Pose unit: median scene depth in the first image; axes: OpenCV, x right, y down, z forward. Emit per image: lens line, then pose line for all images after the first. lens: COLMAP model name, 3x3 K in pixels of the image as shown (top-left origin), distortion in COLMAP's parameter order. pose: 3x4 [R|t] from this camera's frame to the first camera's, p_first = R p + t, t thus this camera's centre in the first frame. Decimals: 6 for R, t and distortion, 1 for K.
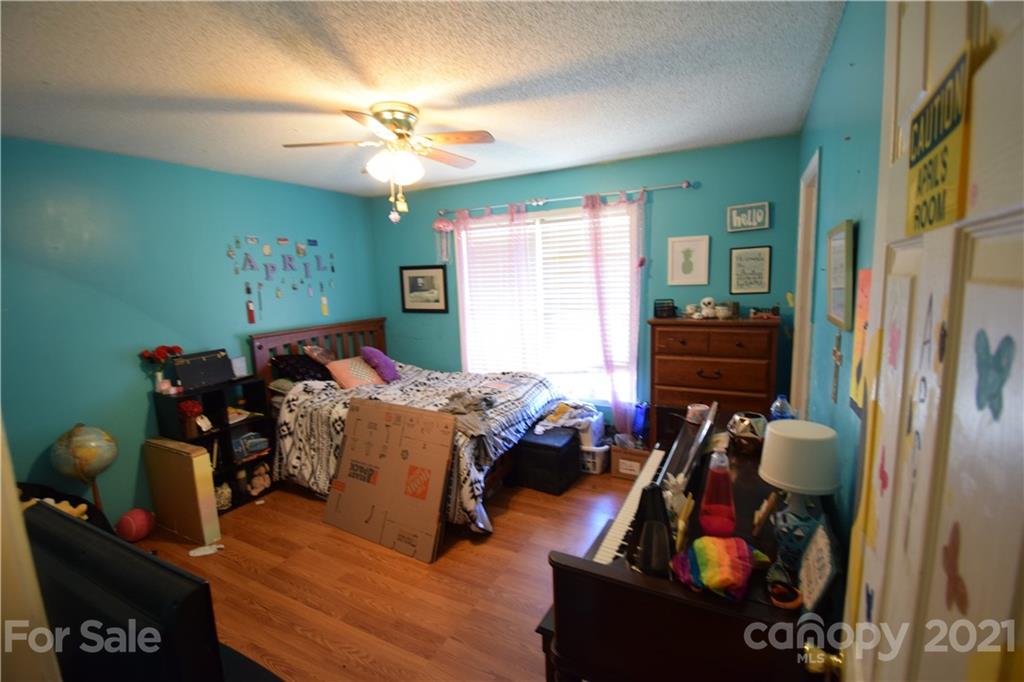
lens RADIAL K [[450.1, 0, 511.8], [0, 450.1, 341.5], [0, 0, 1]] dist [0.016611, -0.023671]
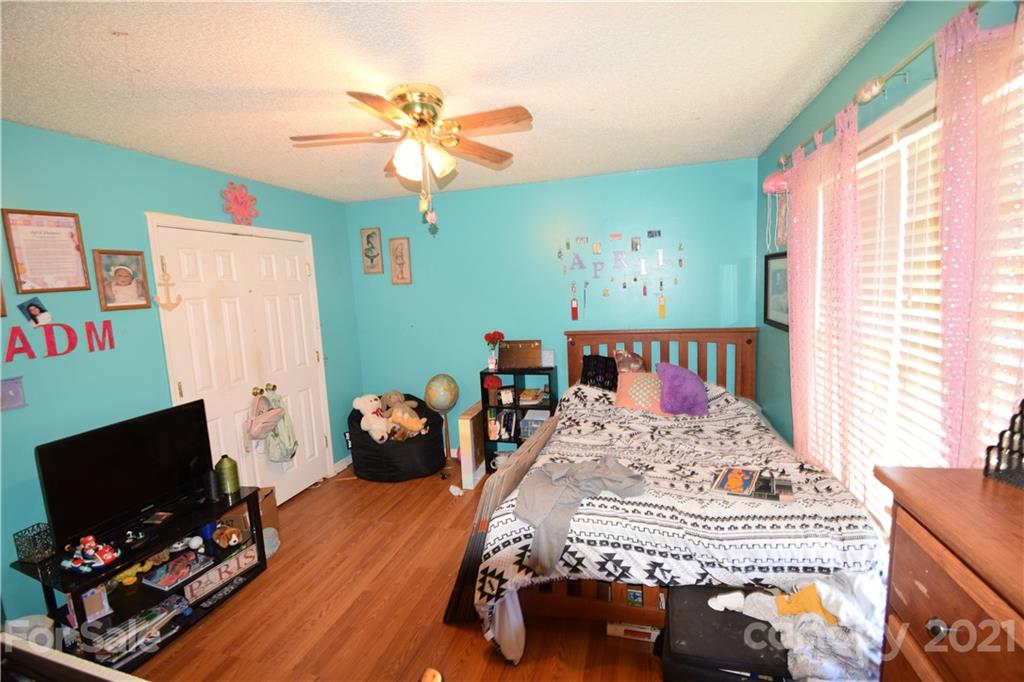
lens RADIAL K [[450.6, 0, 512.0], [0, 450.6, 341.0], [0, 0, 1]] dist [0.016001, -0.024097]
pose [[0.198176, 0.142303, -0.969781, 0.464070], [-0.100545, 0.987137, 0.124303, -0.118233], [0.974996, 0.072873, 0.209935, 0.700128]]
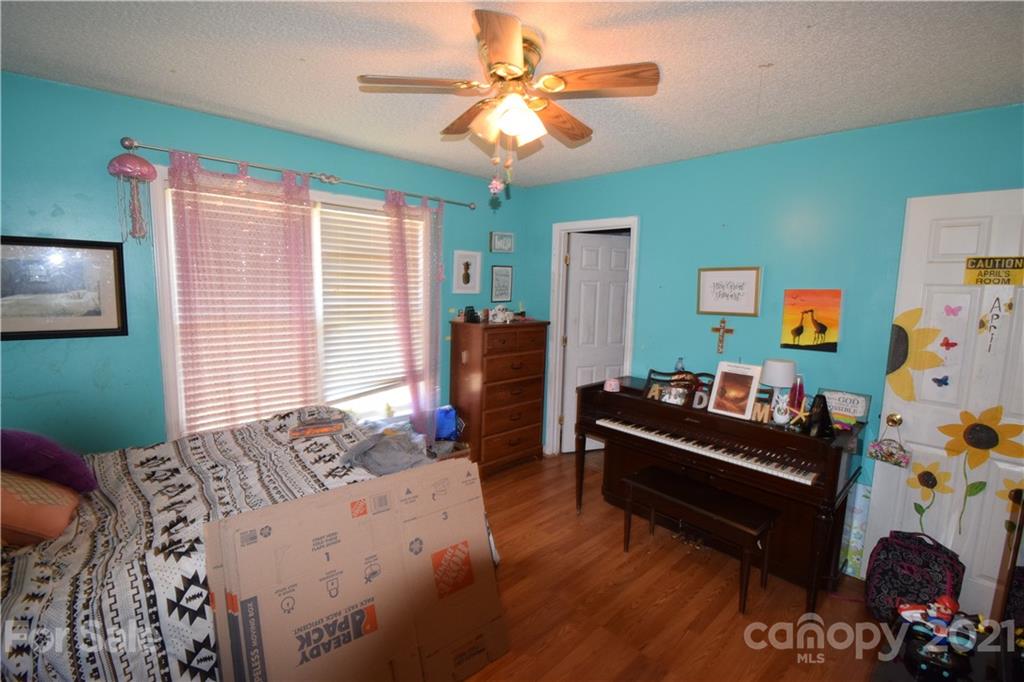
lens RADIAL K [[450.0, 0, 511.6], [0, 450.0, 343.0], [0, 0, 1]] dist [0.013173, -0.023405]
pose [[0.316194, -0.077955, 0.945486, -0.663909], [0.097797, 0.993987, 0.049248, -0.047594], [-0.943640, 0.076894, 0.321917, 0.547301]]
